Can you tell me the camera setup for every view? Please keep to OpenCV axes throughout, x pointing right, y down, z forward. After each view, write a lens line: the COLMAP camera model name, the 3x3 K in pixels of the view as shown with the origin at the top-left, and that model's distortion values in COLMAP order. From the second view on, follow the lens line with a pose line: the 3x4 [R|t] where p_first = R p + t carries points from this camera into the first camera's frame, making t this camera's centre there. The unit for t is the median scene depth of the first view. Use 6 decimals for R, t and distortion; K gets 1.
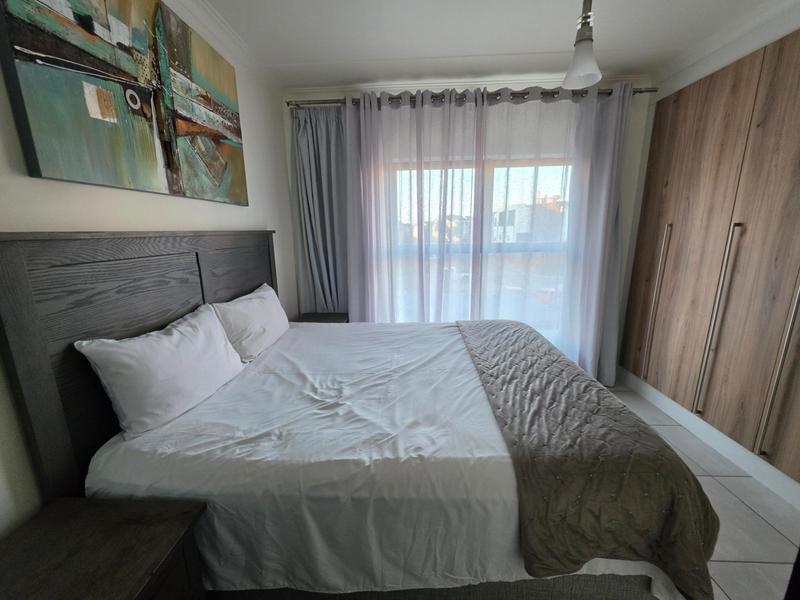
lens RADIAL K [[320.7, 0, 395.3], [0, 320.7, 297.5], [0, 0, 1]] dist [0.001045, 0.000219]
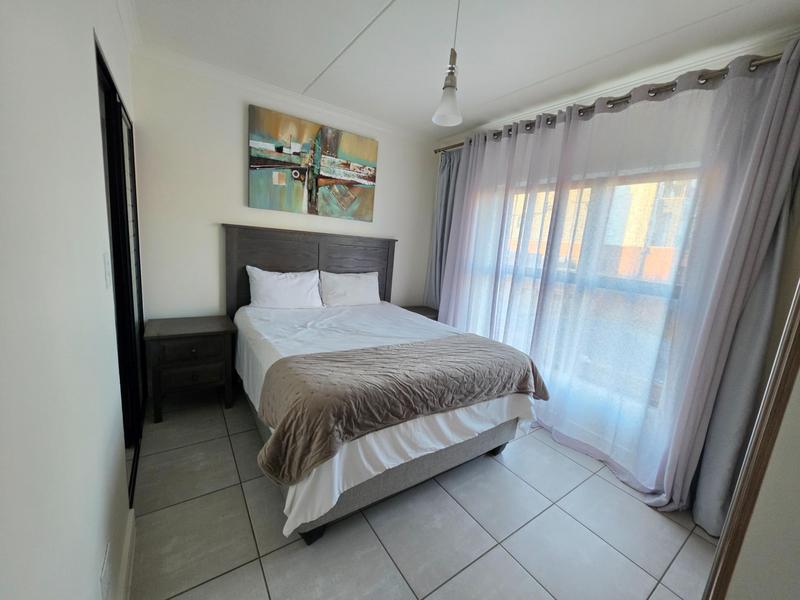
lens RADIAL K [[317.4, 0, 400.0], [0, 317.4, 300.0], [0, 0, 1]] dist [-0.000563, -0.000010]
pose [[0.601046, 0.209281, -0.771327, 1.292528], [-0.256869, 0.964486, 0.061529, -0.055123], [0.756810, 0.161148, 0.633458, 0.206102]]
